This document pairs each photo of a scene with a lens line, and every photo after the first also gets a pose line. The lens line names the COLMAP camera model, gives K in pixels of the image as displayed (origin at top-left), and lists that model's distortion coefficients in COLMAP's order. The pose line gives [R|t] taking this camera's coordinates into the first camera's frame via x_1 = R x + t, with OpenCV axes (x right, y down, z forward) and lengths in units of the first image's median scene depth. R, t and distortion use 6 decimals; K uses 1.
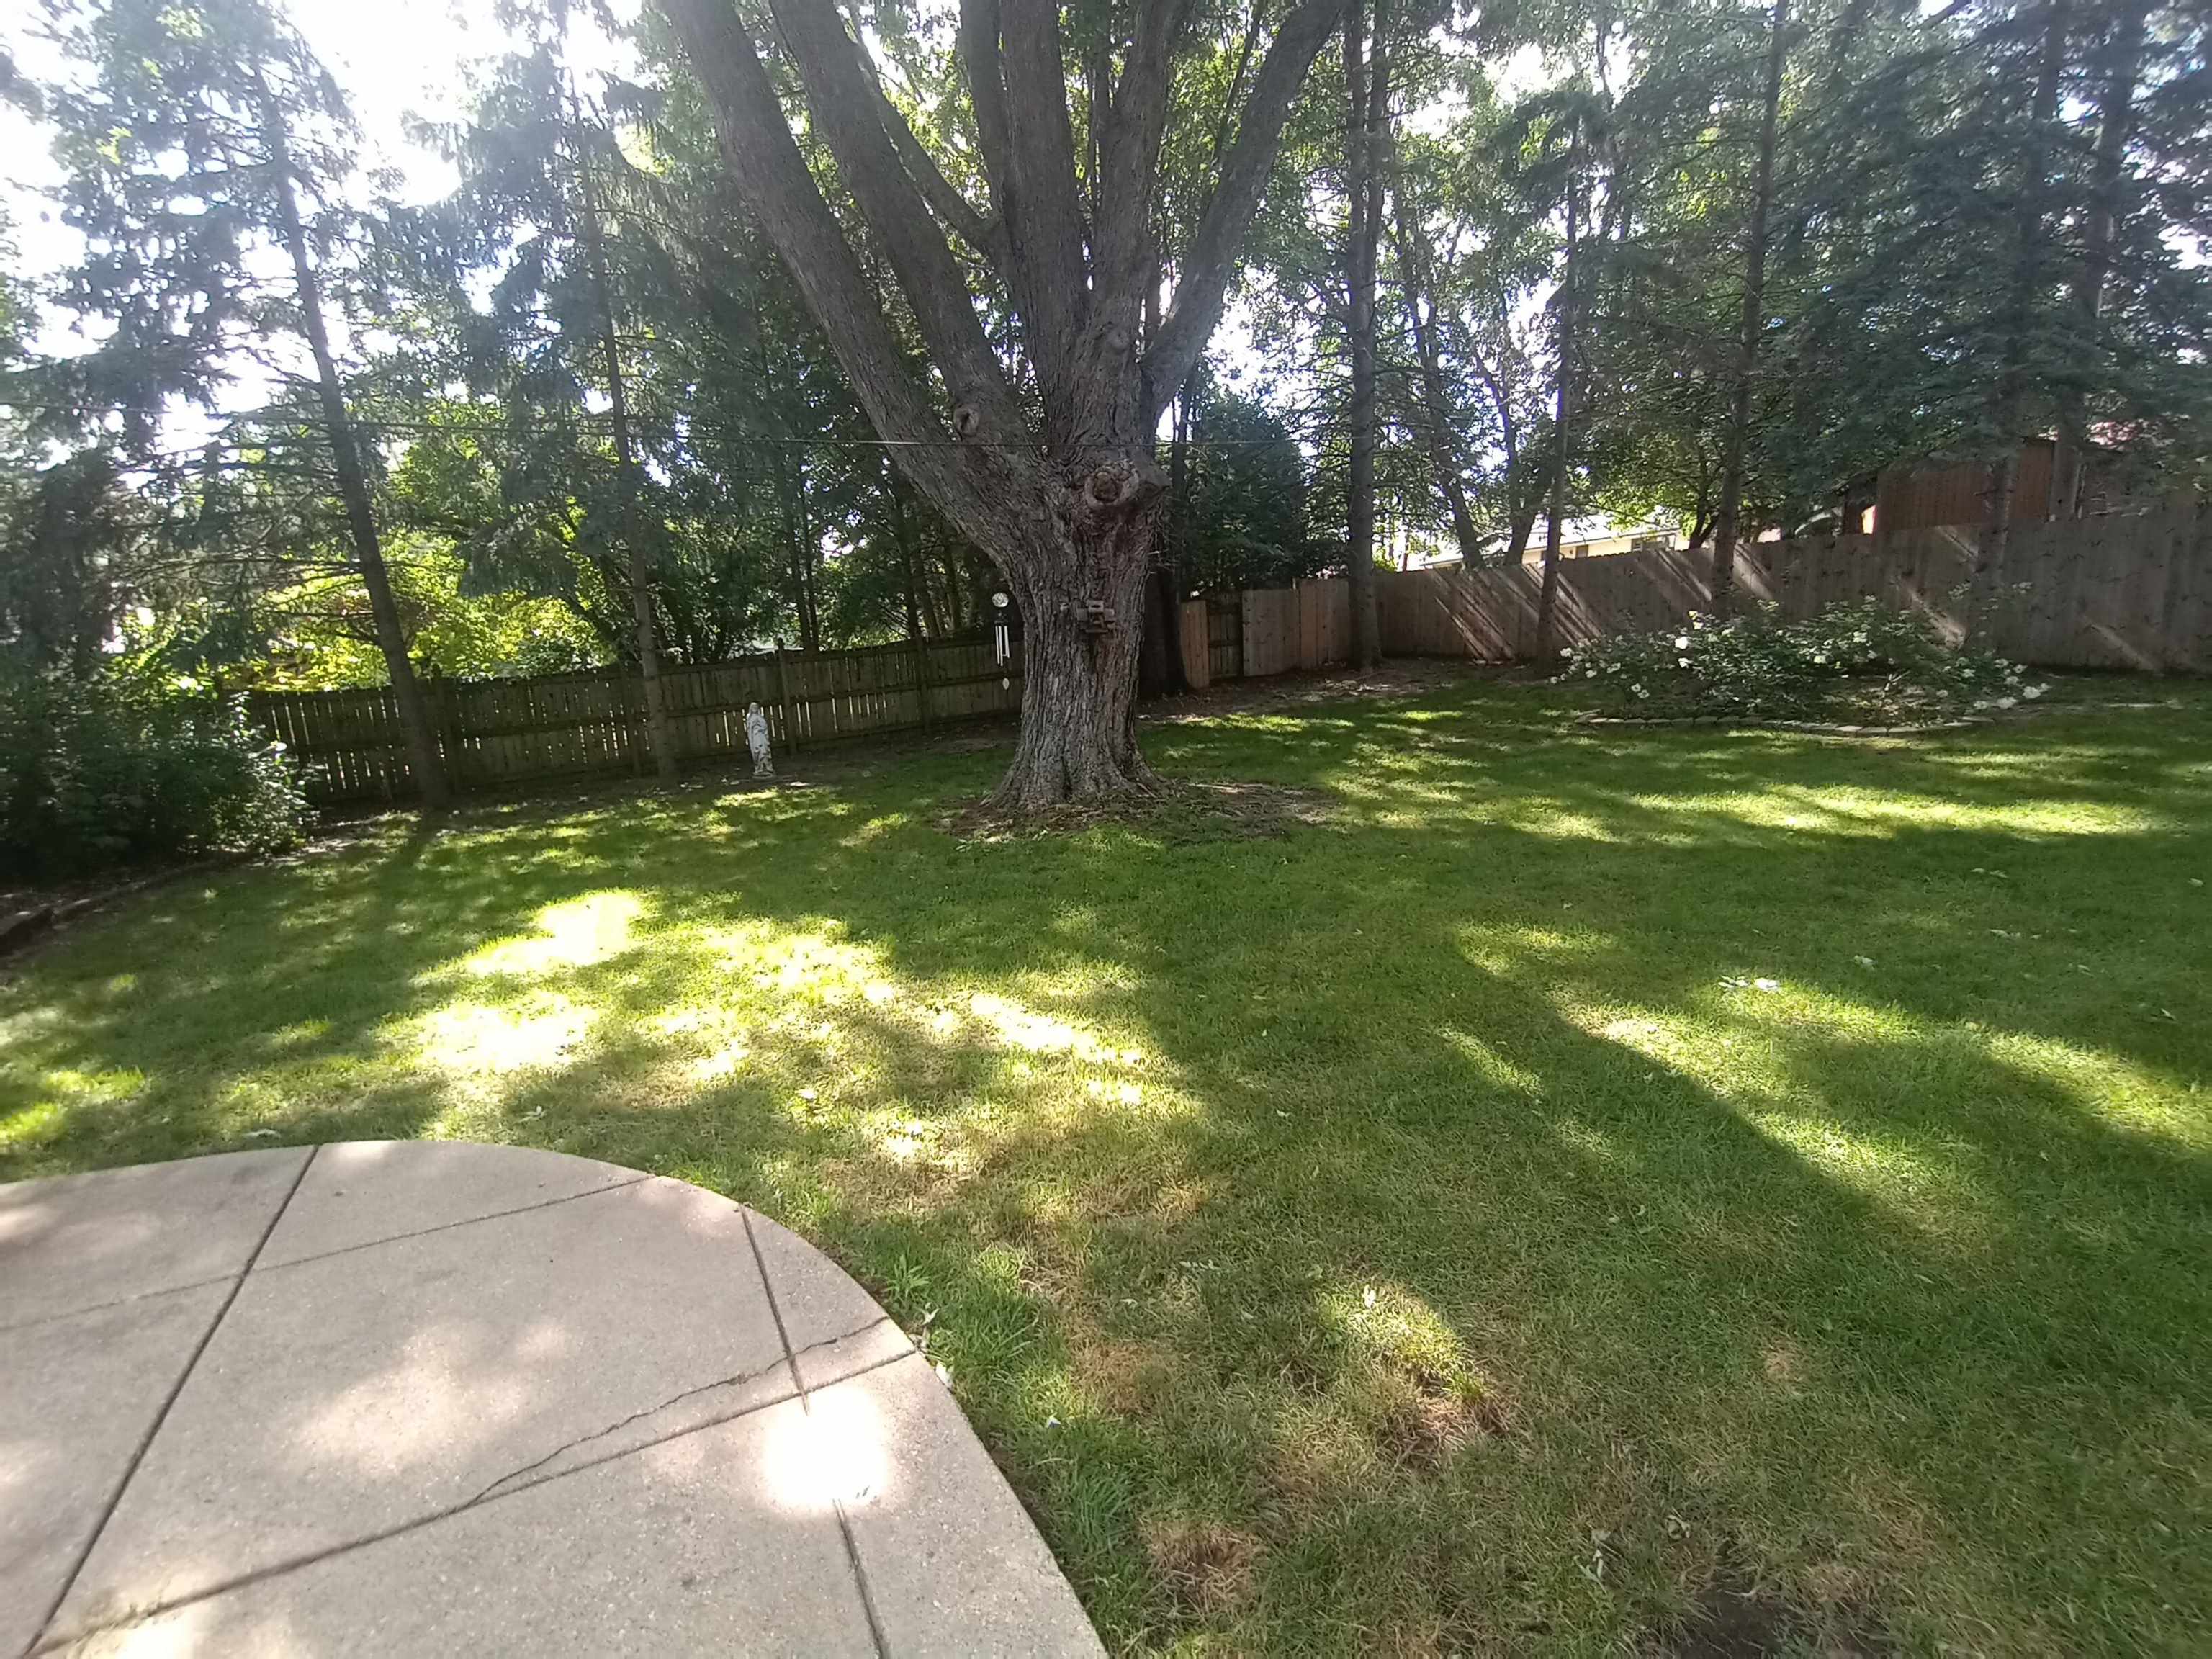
lens RADIAL K [[996.7, 0, 1114.7], [0, 996.7, 818.7], [0, 0, 1]] dist [0.004953, 0.000471]
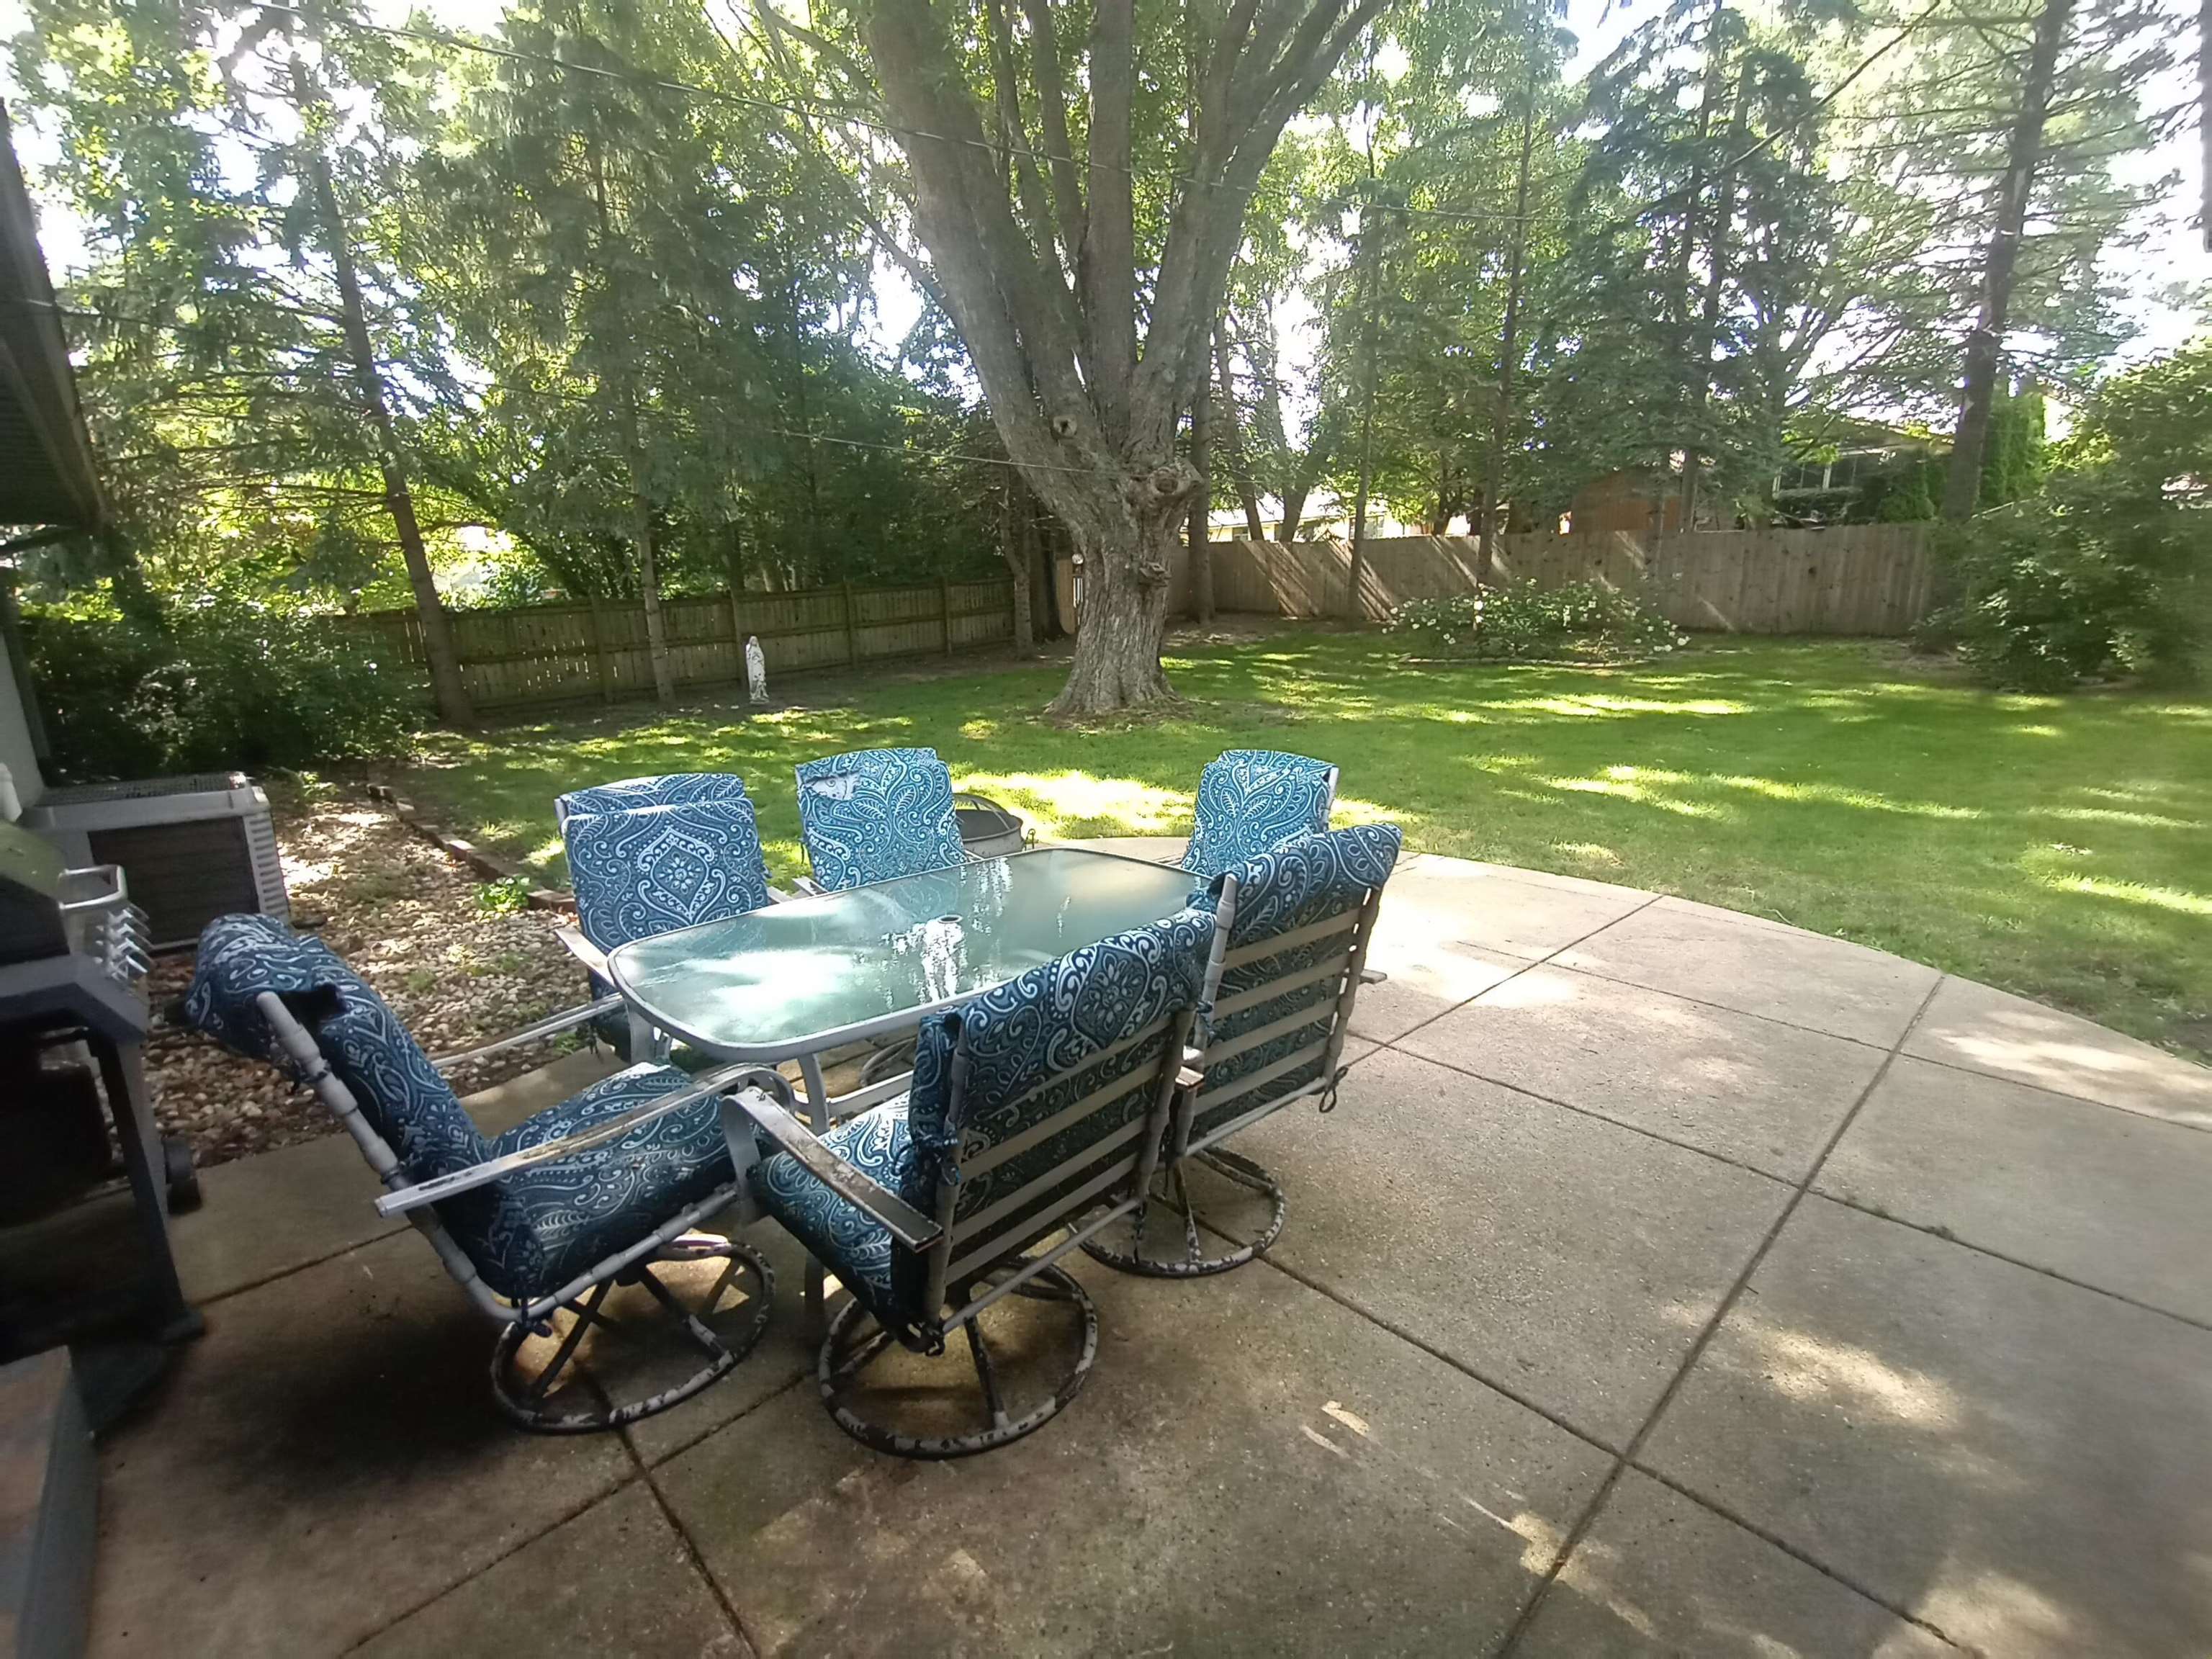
lens RADIAL K [[996.7, 0, 1094.2], [0, 996.7, 834.9], [0, 0, 1]] dist [0.004953, 0.000471]
pose [[0.963595, -0.032696, 0.265359, -0.454314], [0.016902, 0.997959, 0.061587, 0.072857], [-0.266831, -0.054859, 0.962181, -0.335055]]
